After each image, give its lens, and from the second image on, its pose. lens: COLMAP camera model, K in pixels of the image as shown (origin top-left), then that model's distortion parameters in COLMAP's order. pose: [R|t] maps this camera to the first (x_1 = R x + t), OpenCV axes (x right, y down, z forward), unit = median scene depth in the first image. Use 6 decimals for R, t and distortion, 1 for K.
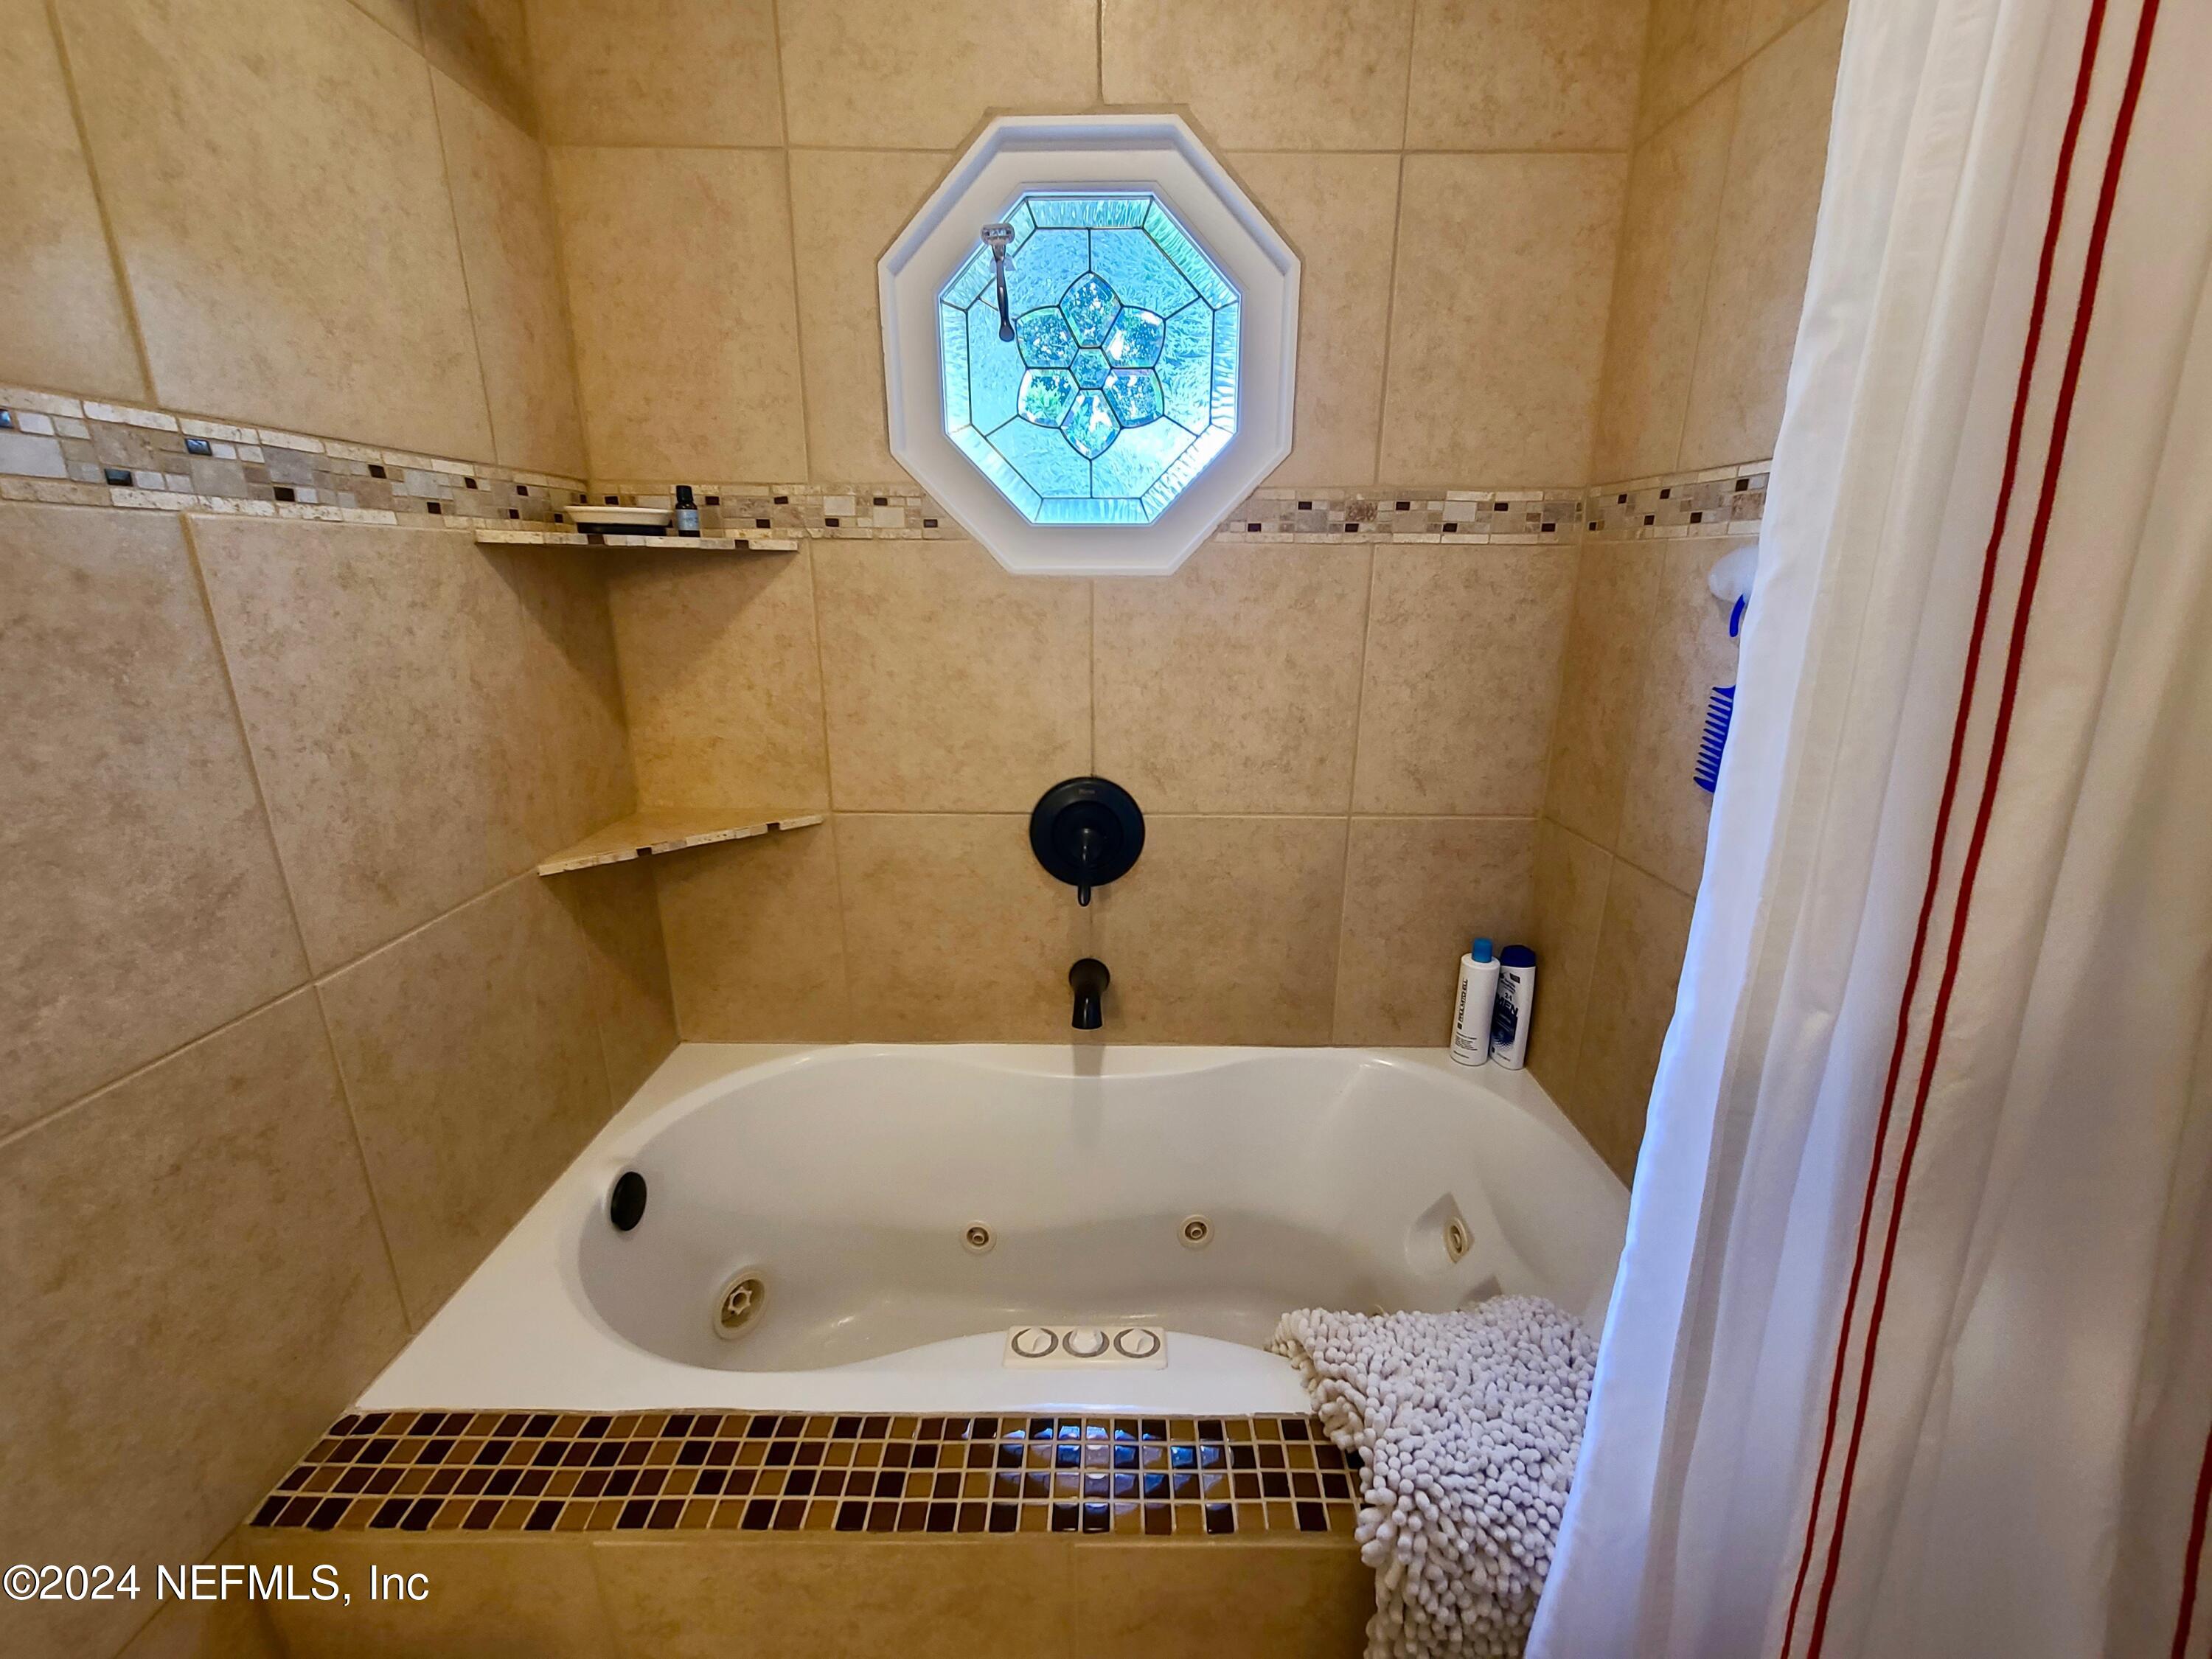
lens RADIAL K [[896.3, 0, 1114.4], [0, 896.3, 845.4], [0, 0, 1]] dist [-0.003412, -0.000016]
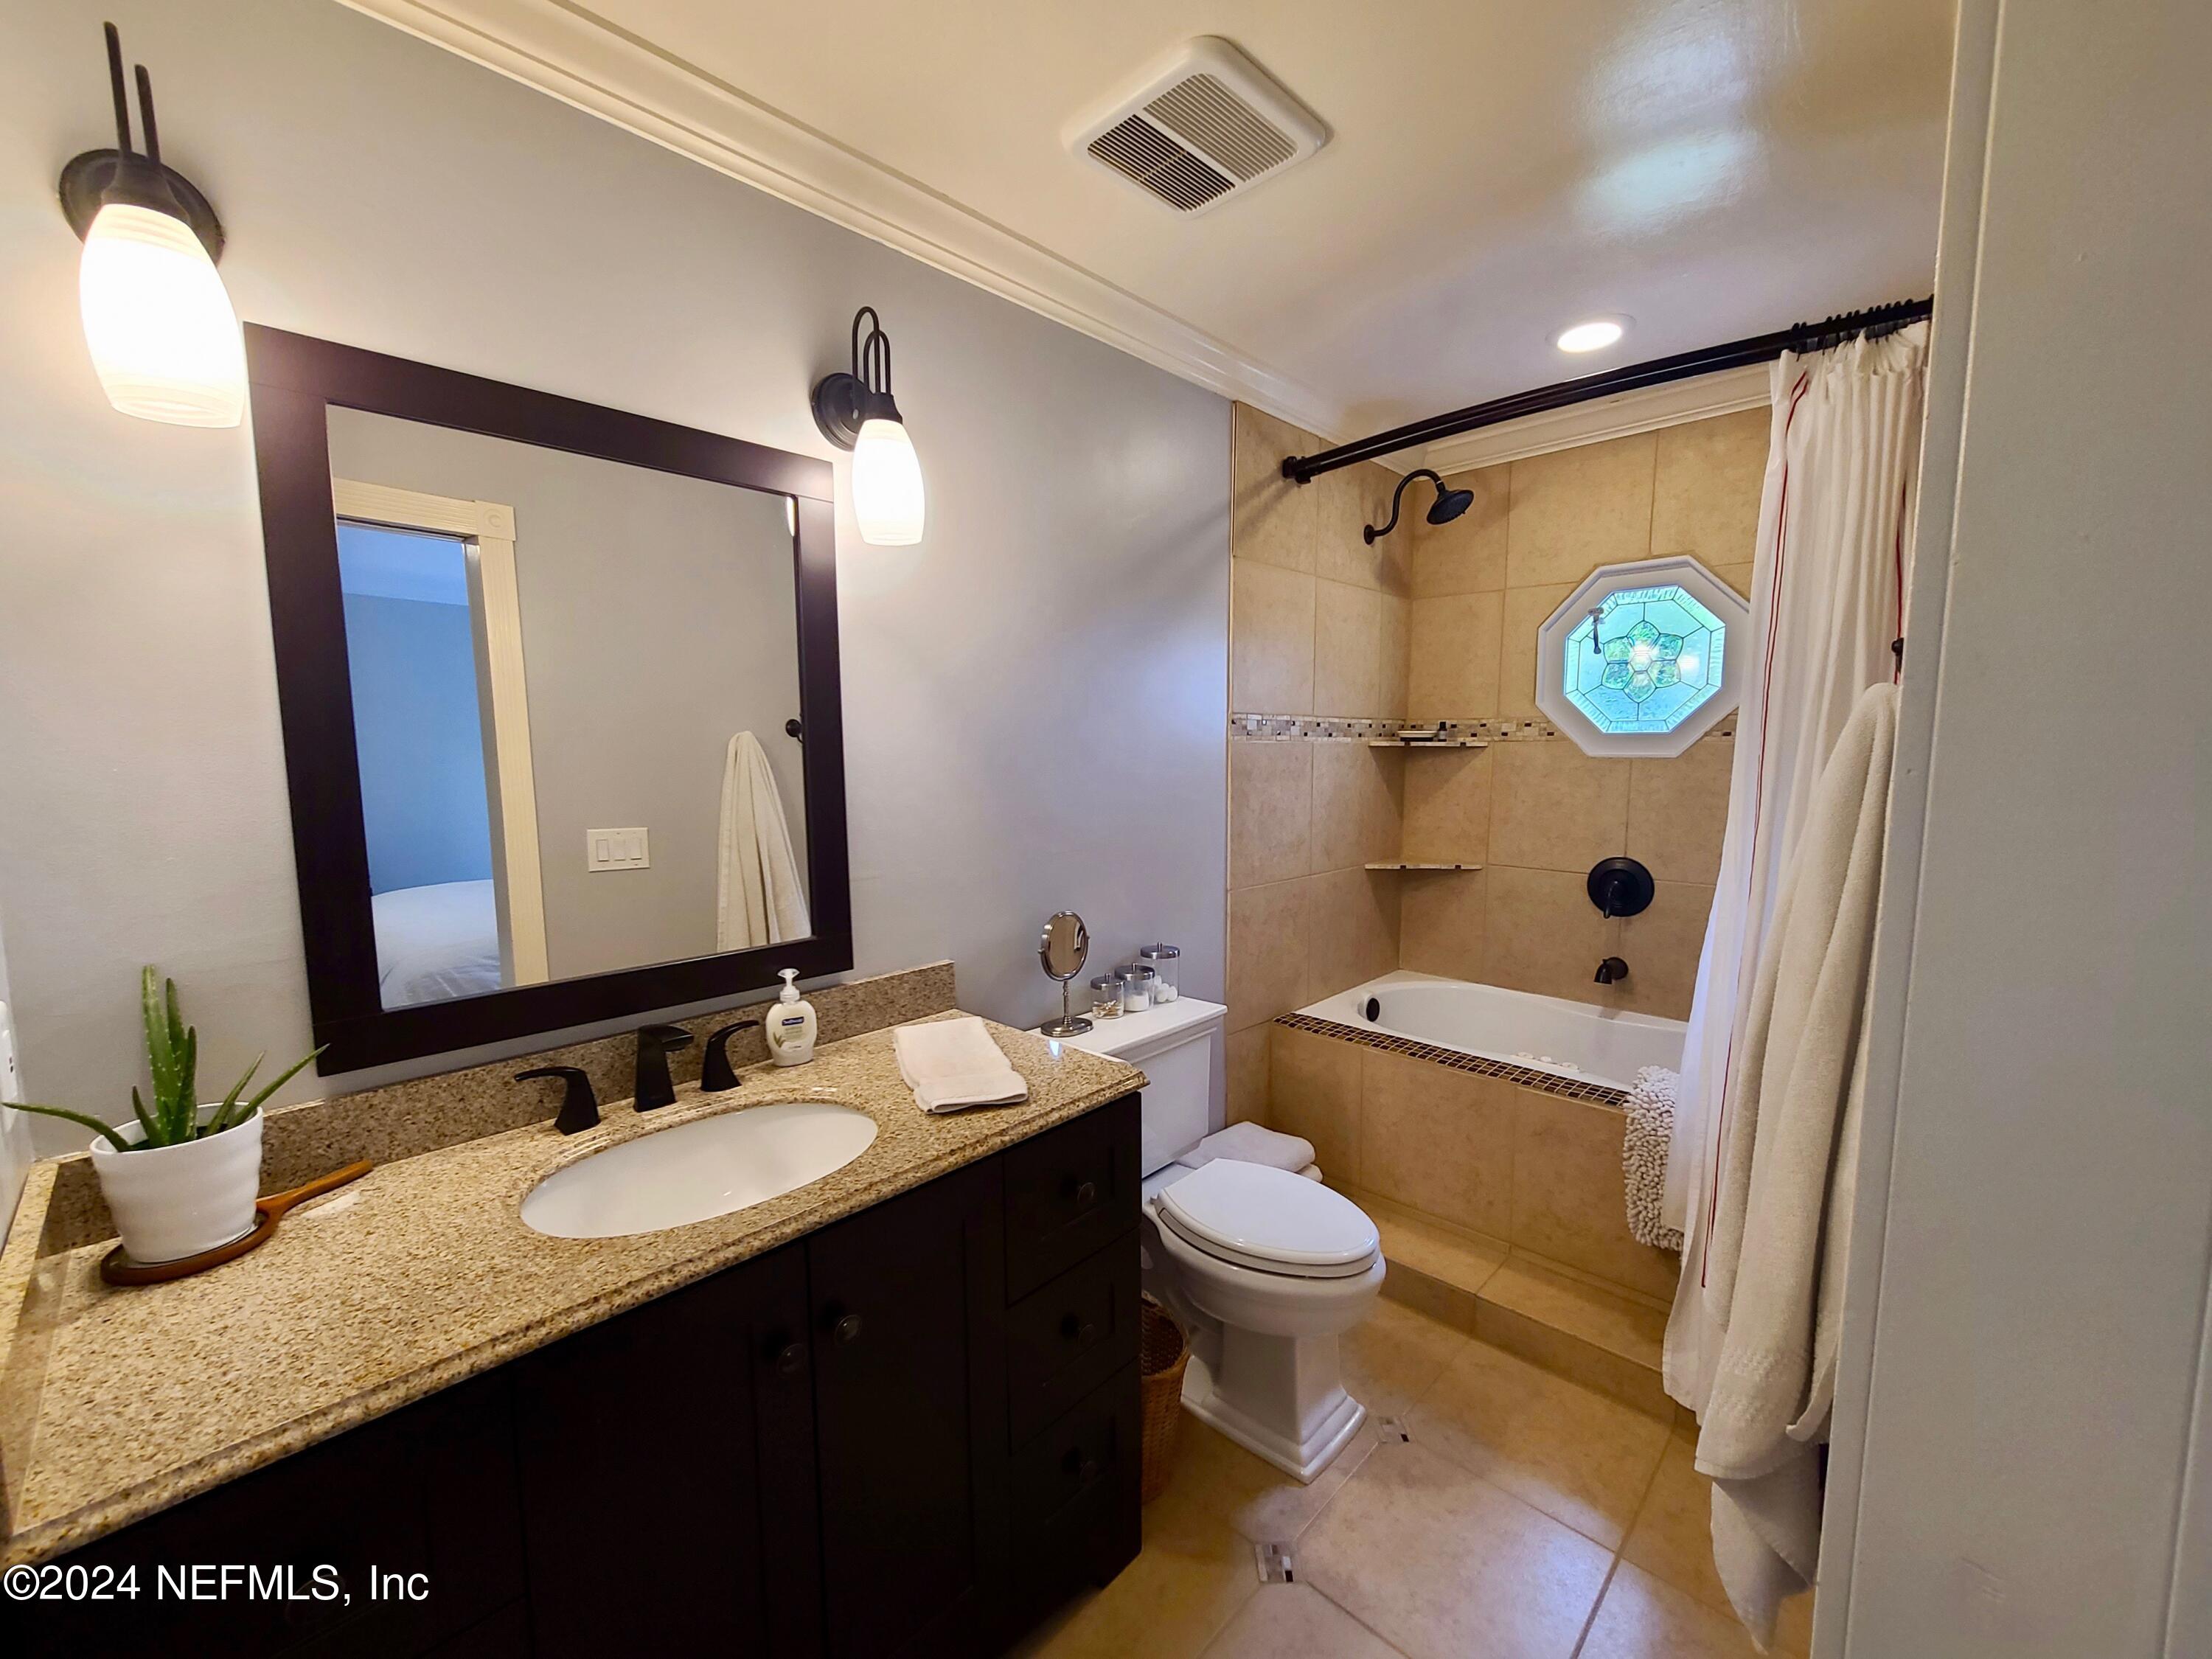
lens RADIAL K [[896.3, 0, 1114.4], [0, 896.3, 845.4], [0, 0, 1]] dist [-0.003412, -0.000016]
pose [[0.718972, 0.071310, -0.691372, 0.597965], [-0.197556, 0.974661, -0.104913, 0.367415], [0.666372, 0.212014, 0.714842, -1.293699]]
